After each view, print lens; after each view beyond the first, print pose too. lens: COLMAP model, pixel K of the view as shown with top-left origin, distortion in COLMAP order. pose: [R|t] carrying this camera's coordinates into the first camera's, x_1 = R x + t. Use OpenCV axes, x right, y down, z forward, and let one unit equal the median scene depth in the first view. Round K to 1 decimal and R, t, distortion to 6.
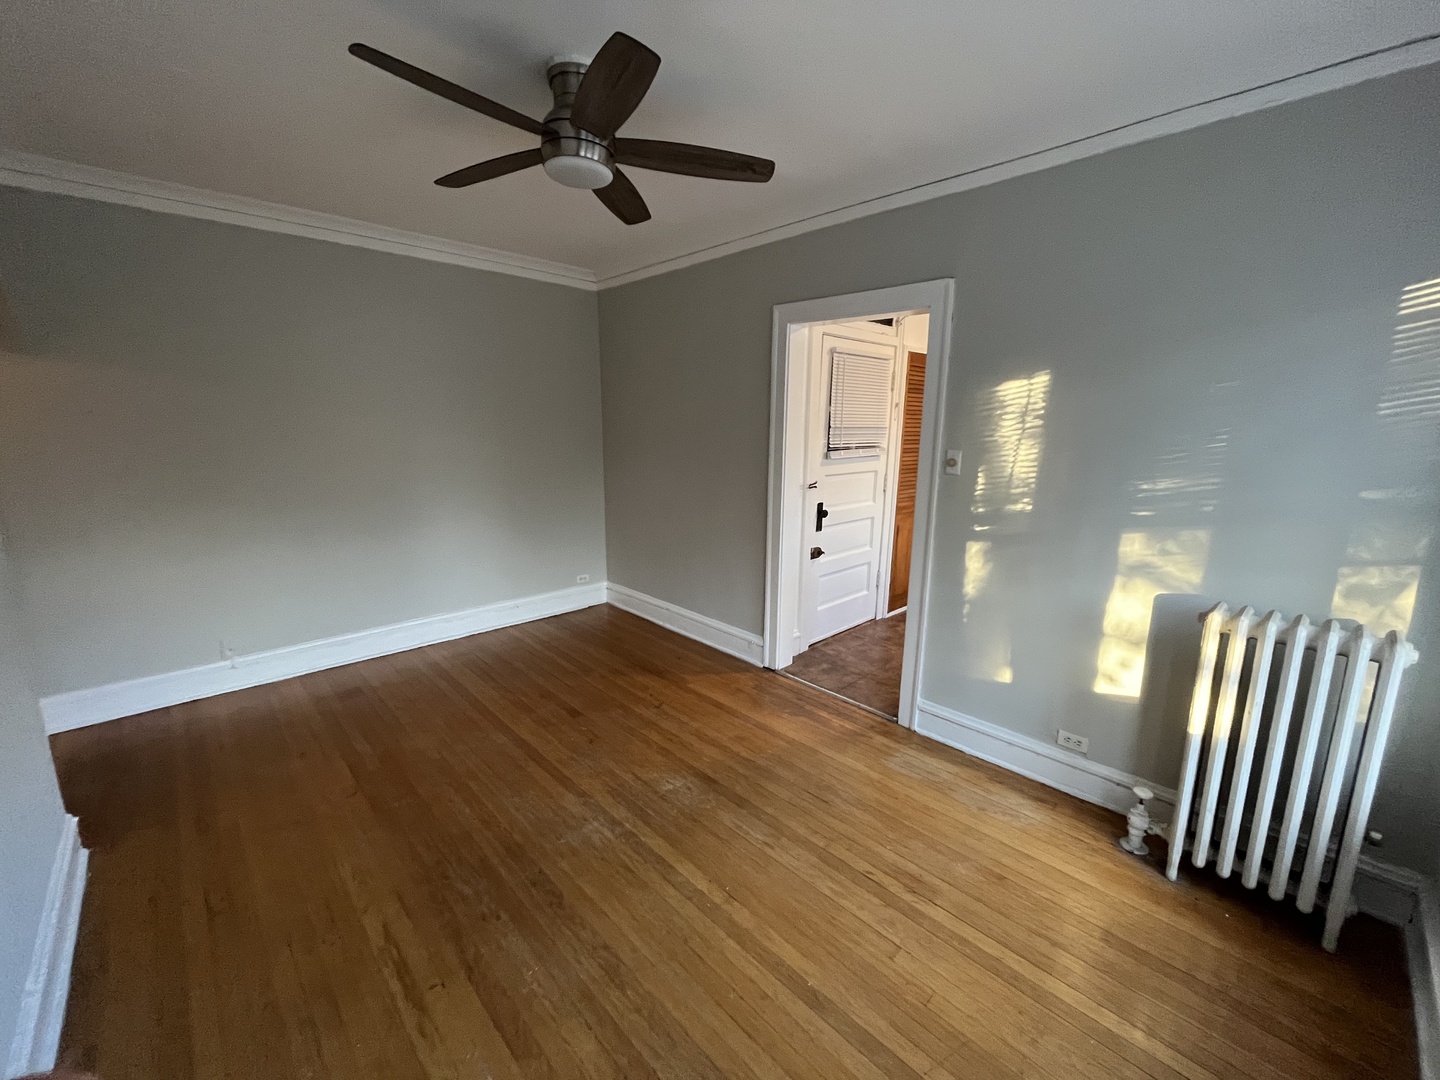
lens RADIAL K [[579.6, 0, 714.4], [0, 579.6, 538.2], [0, 0, 1]] dist [-0.002834, -0.000603]
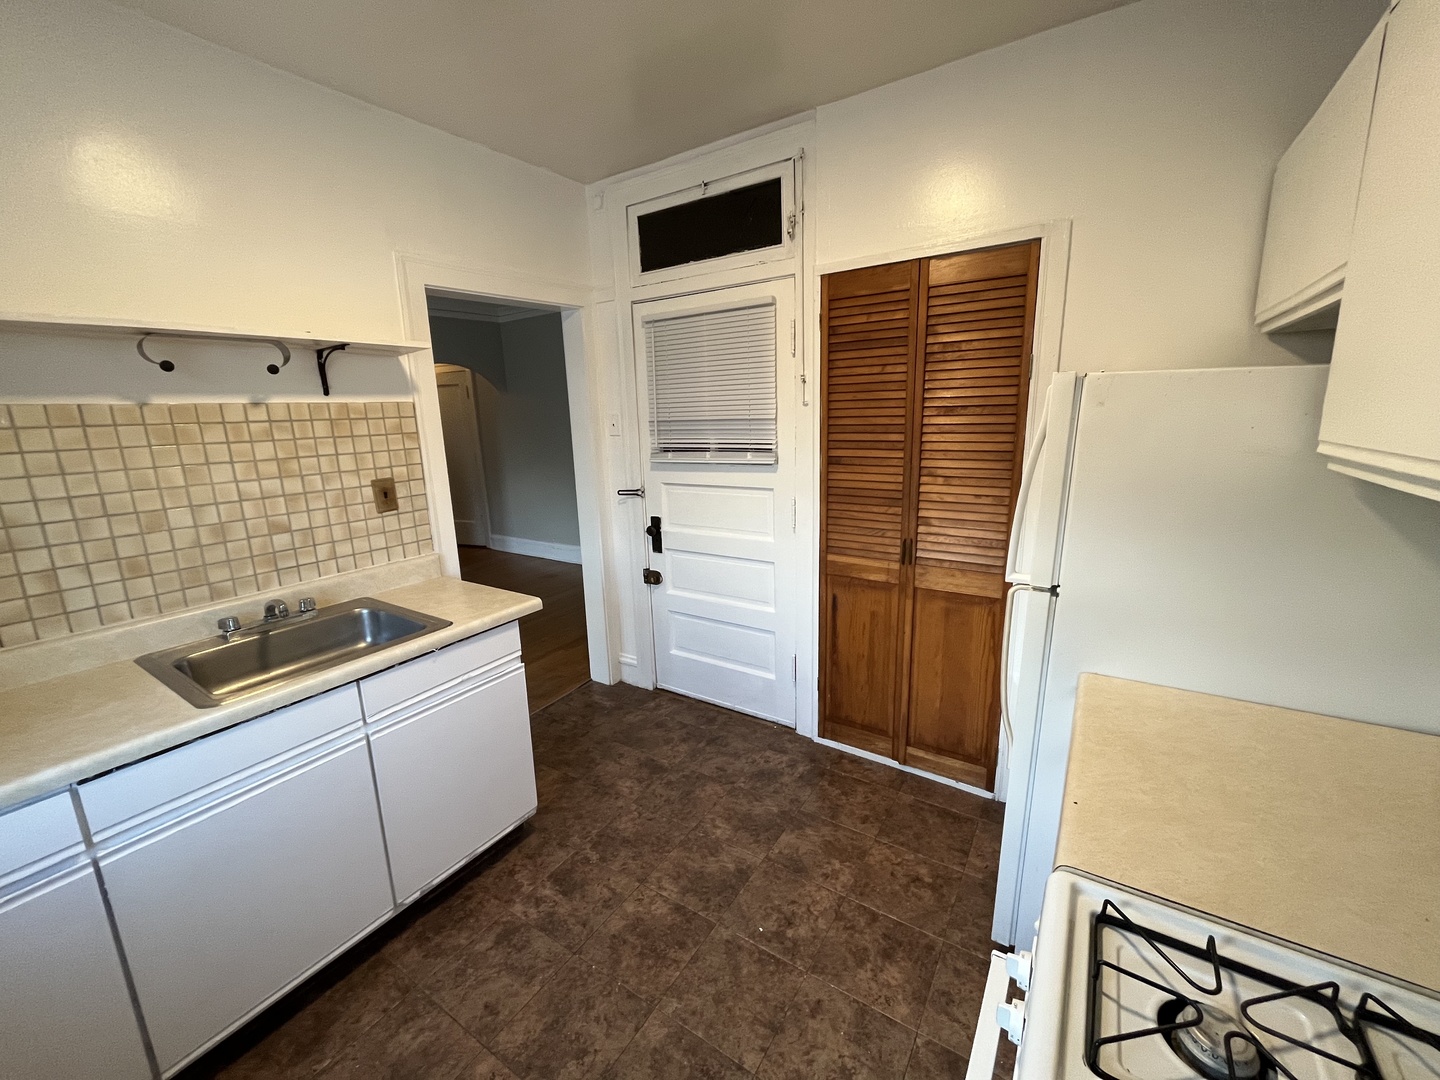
lens RADIAL K [[579.6, 0, 714.4], [0, 579.6, 538.2], [0, 0, 1]] dist [-0.002834, -0.000603]
pose [[0.216703, 0.193914, -0.956785, 0.936685], [-0.159229, 0.973970, 0.161333, -0.168007], [0.963164, 0.117386, 0.241939, 0.865011]]
